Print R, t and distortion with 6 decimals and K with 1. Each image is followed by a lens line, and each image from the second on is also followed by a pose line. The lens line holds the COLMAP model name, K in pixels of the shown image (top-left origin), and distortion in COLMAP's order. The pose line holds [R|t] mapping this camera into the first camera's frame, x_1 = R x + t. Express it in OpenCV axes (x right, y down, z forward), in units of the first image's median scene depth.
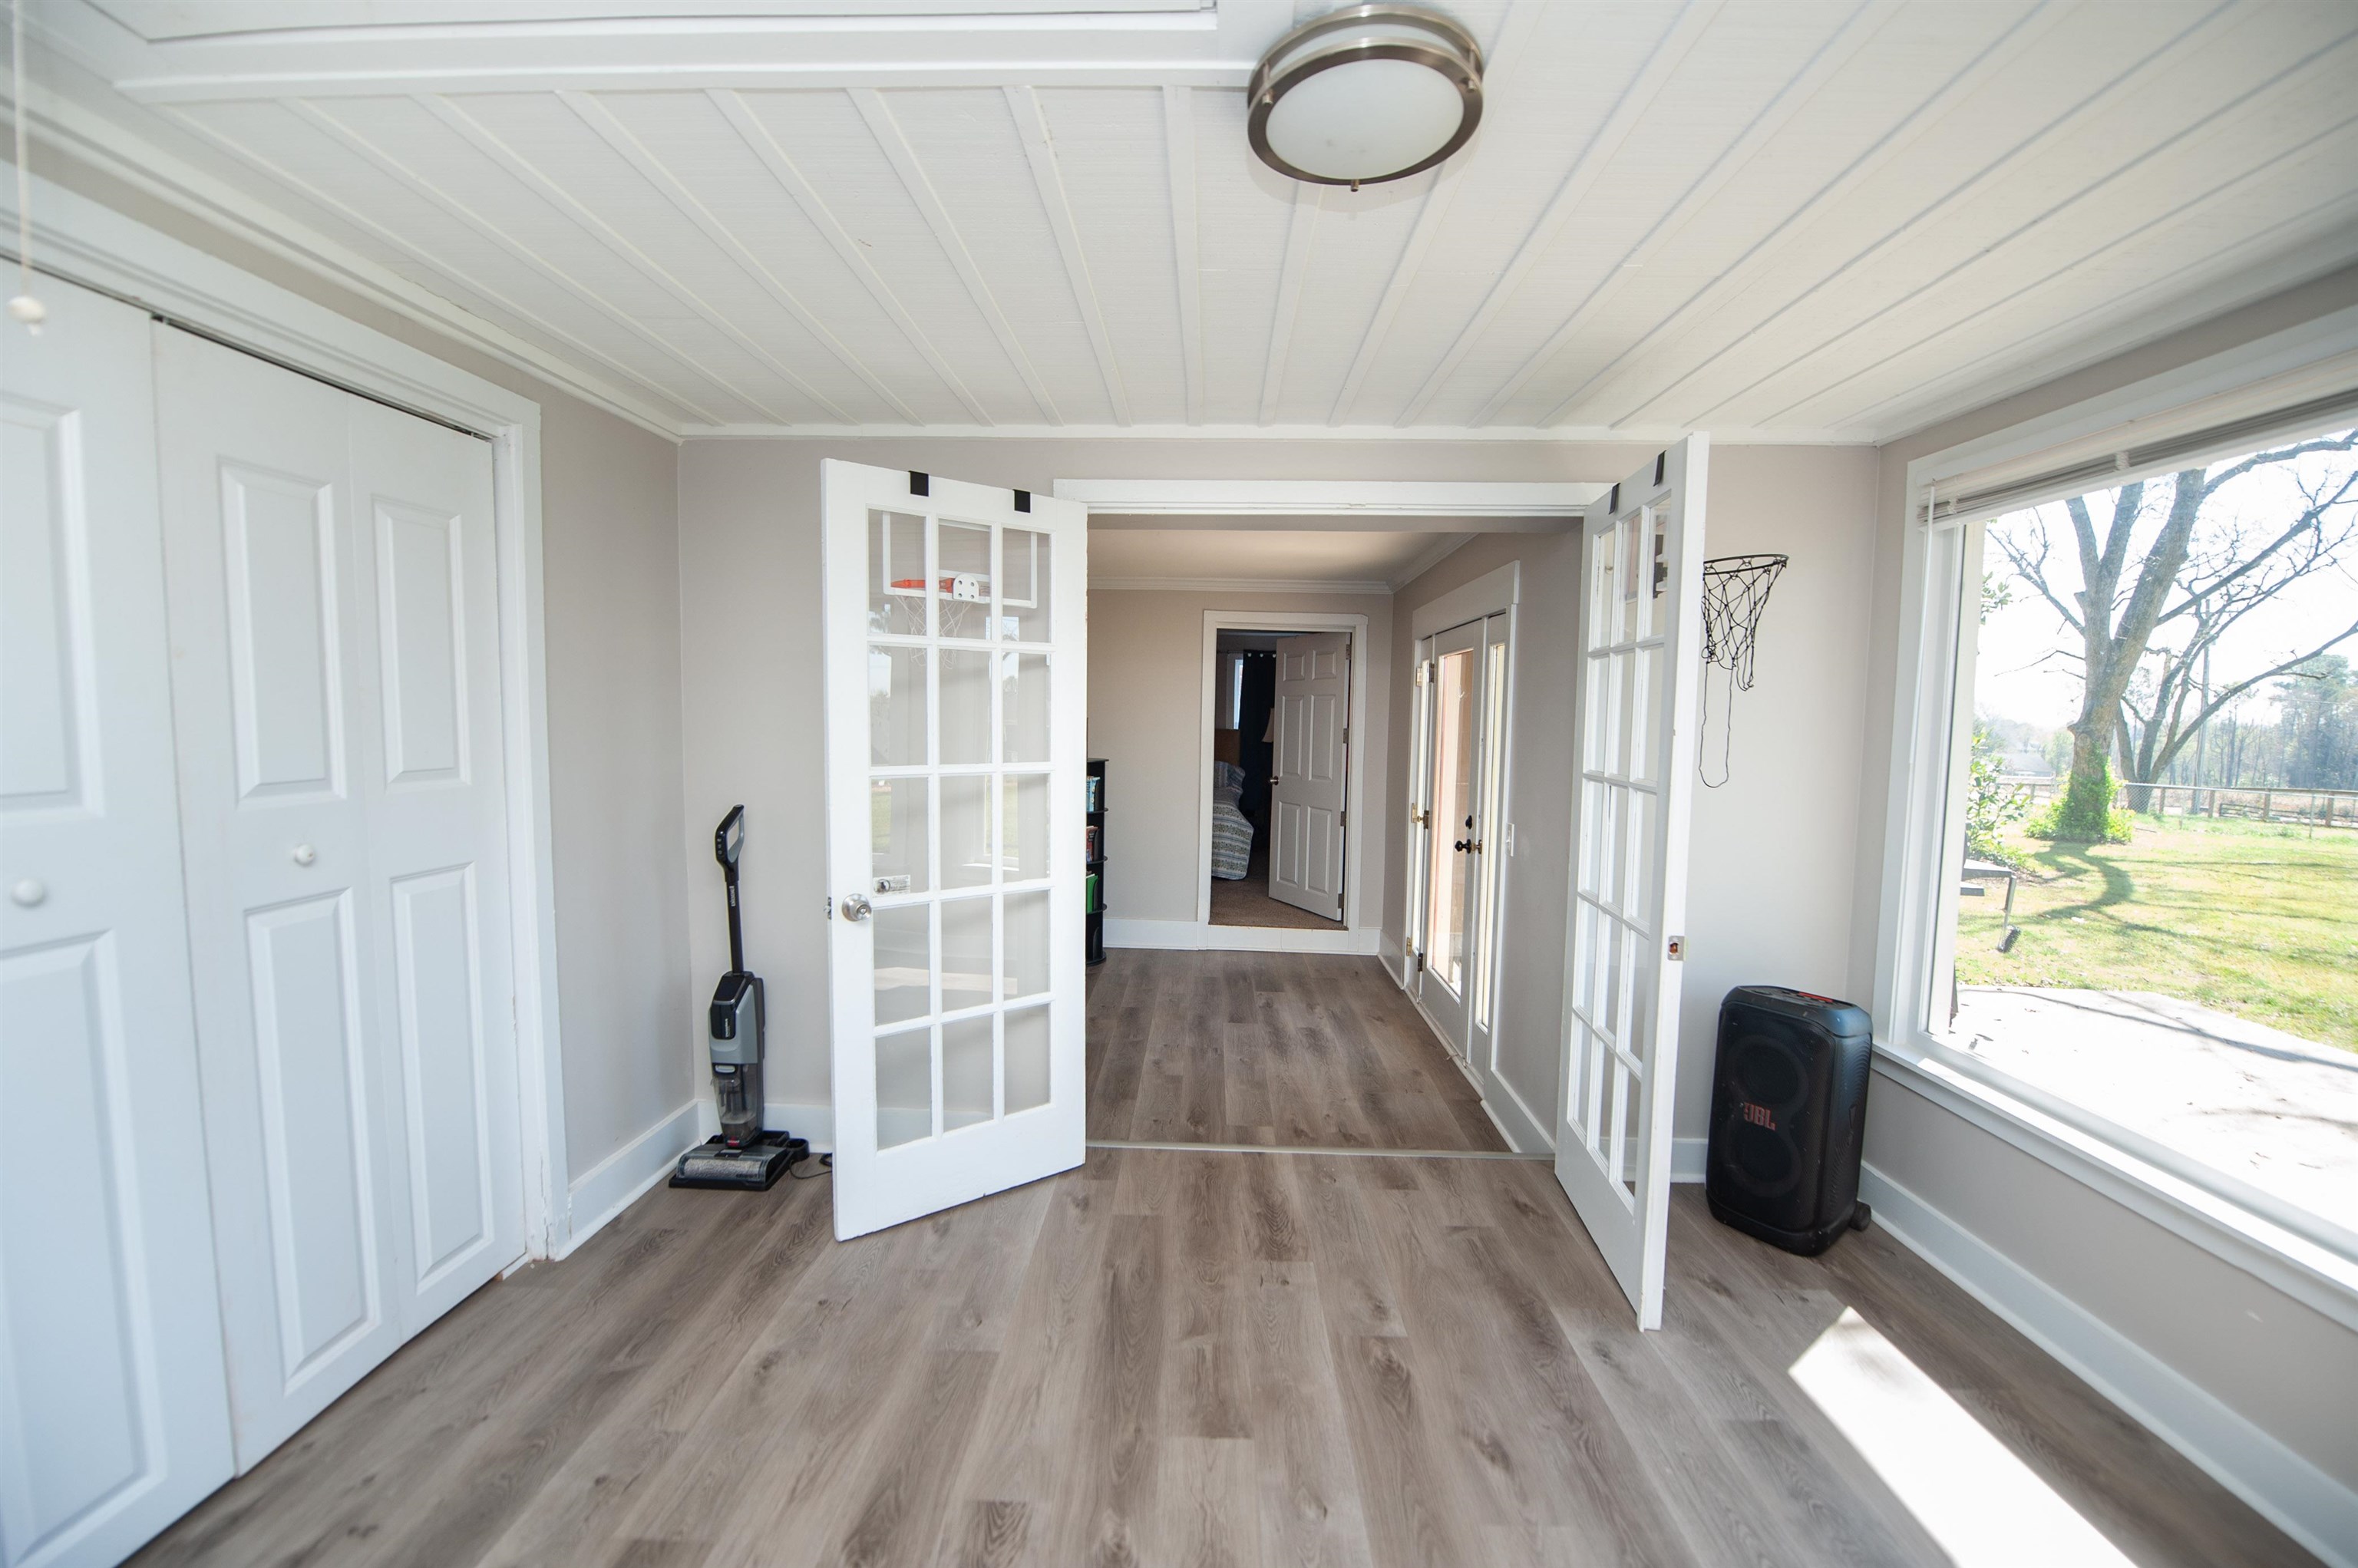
lens RADIAL K [[965.2, 0, 1179.0], [0, 965.2, 784.0], [0, 0, 1]] dist [0.000649, -0.000043]
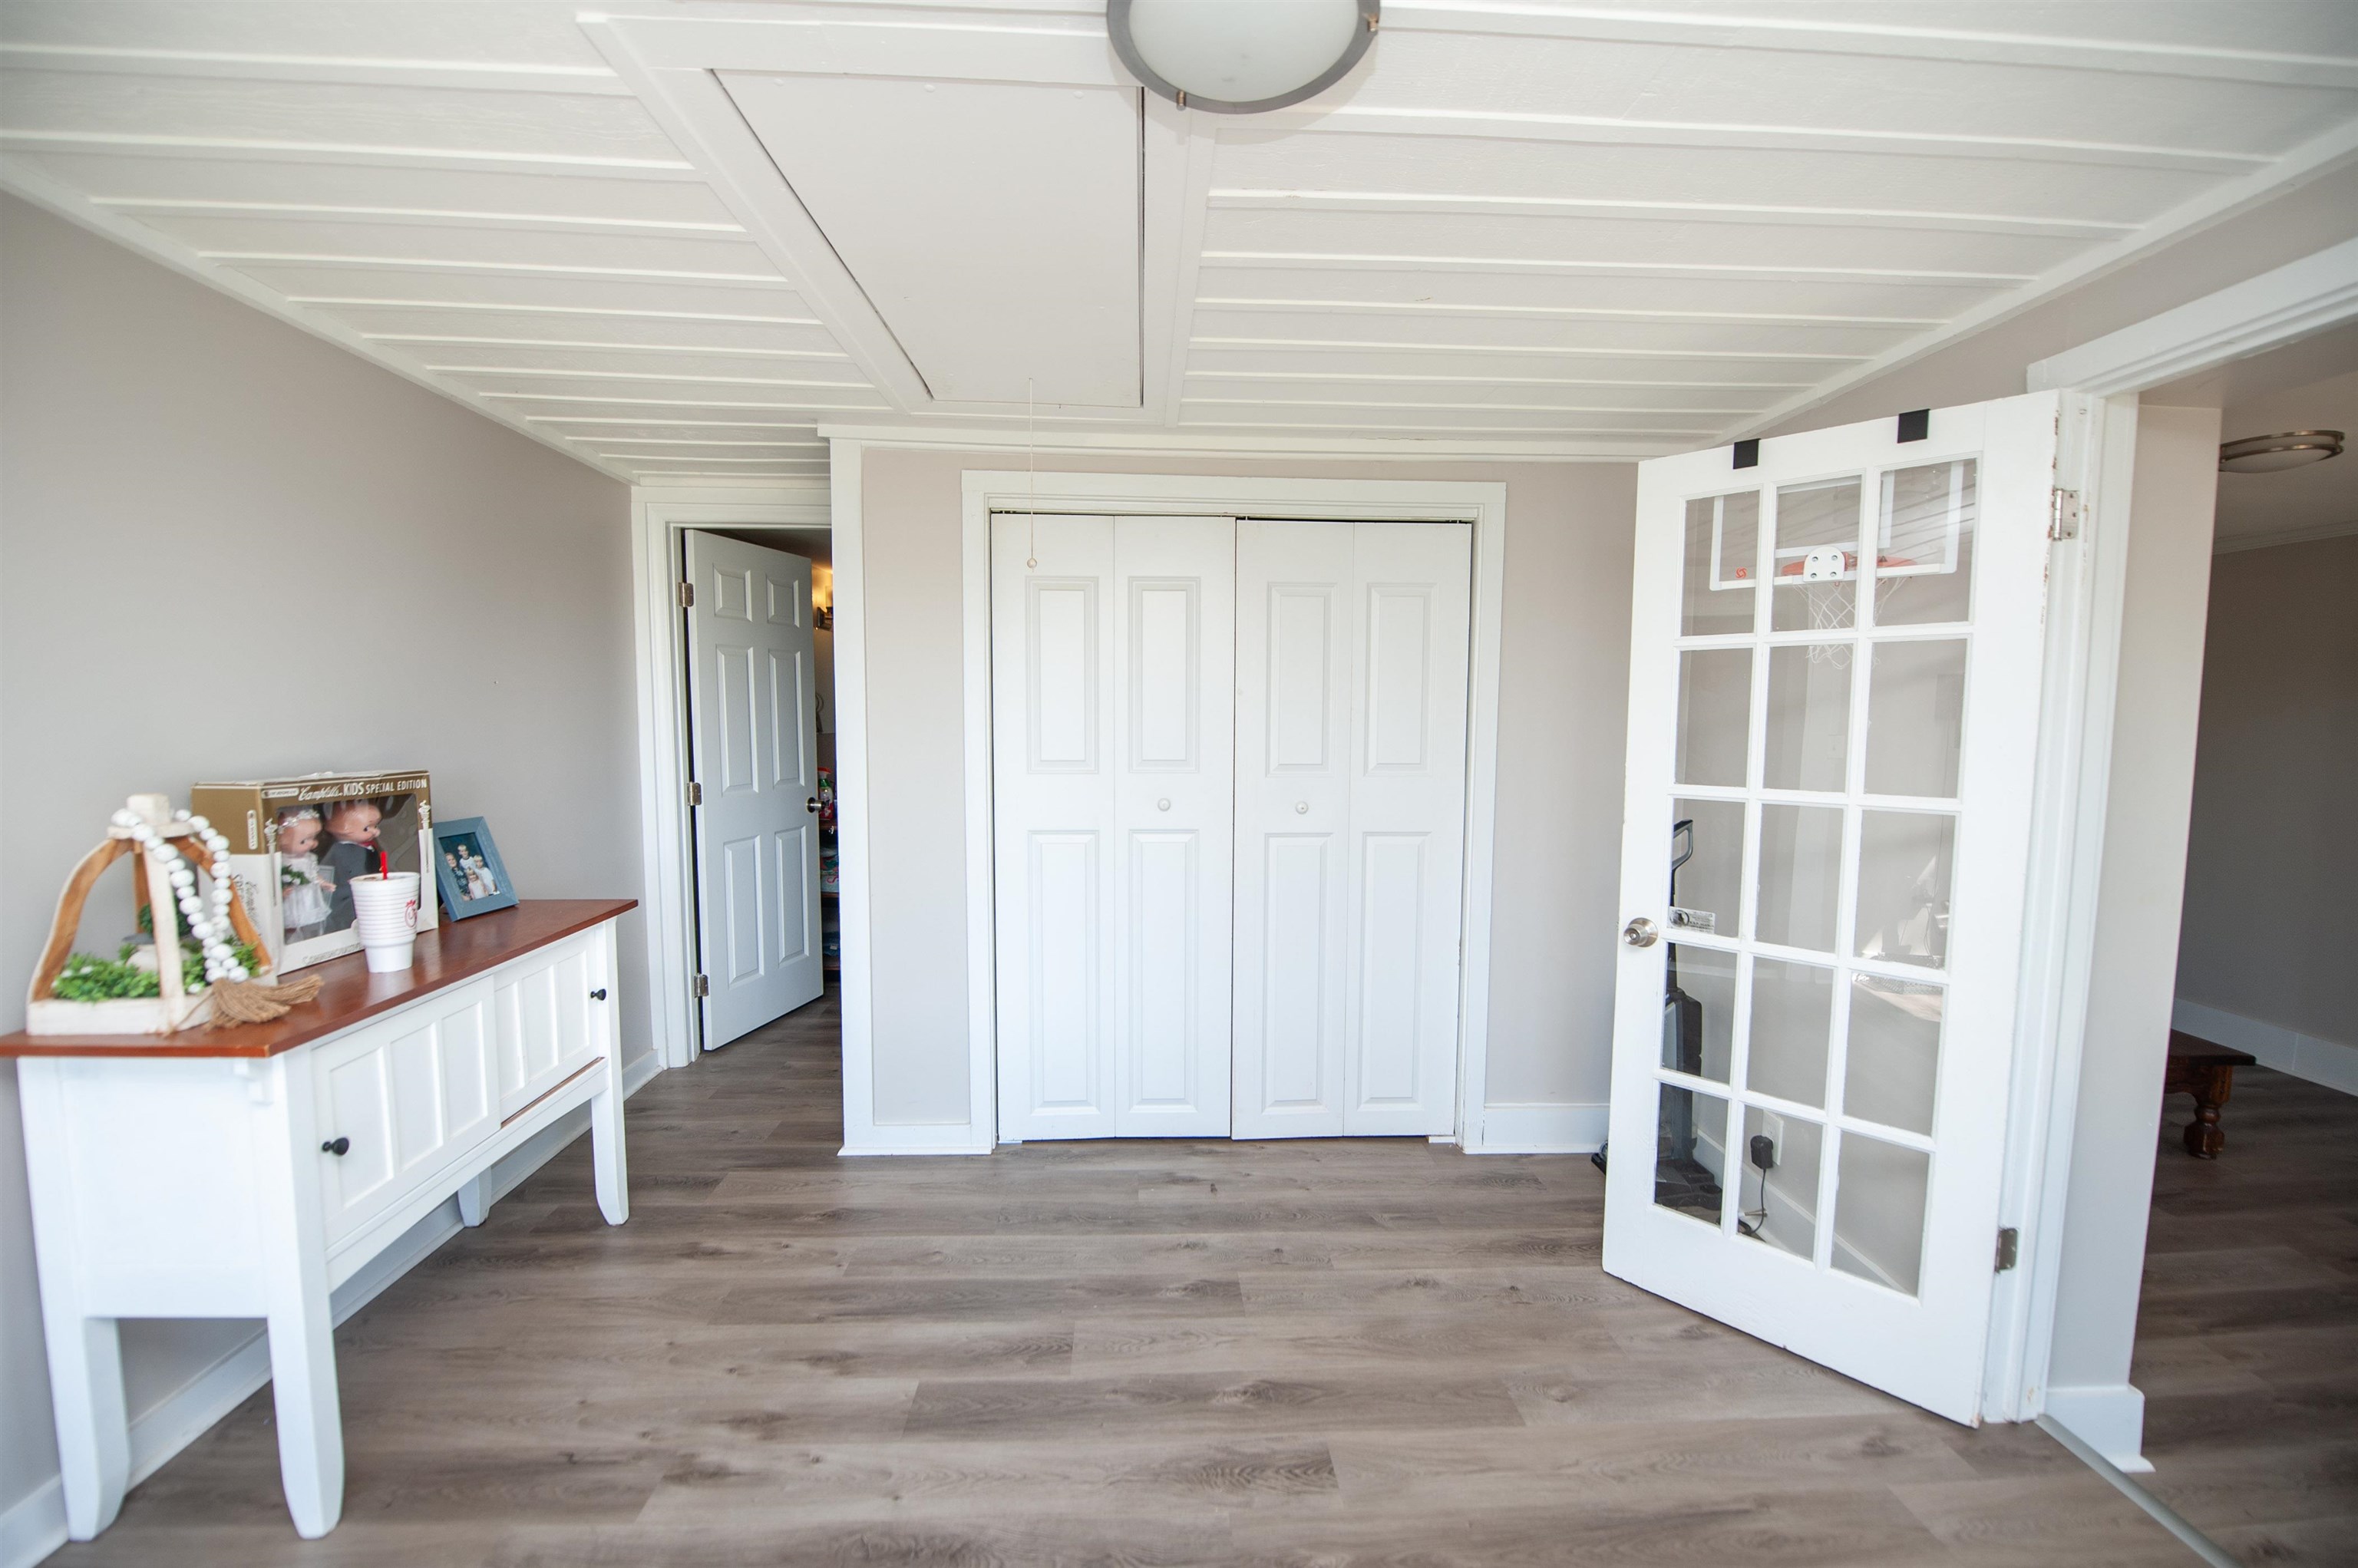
lens RADIAL K [[936.9, 0, 1179.0], [0, 936.9, 784.0], [0, 0, 1]] dist [-0.003062, -0.000026]
pose [[0.107782, 0.060299, -0.992344, 0.512976], [-0.078918, 0.995528, 0.051921, -0.027424], [0.991037, 0.072717, 0.112059, 0.444120]]
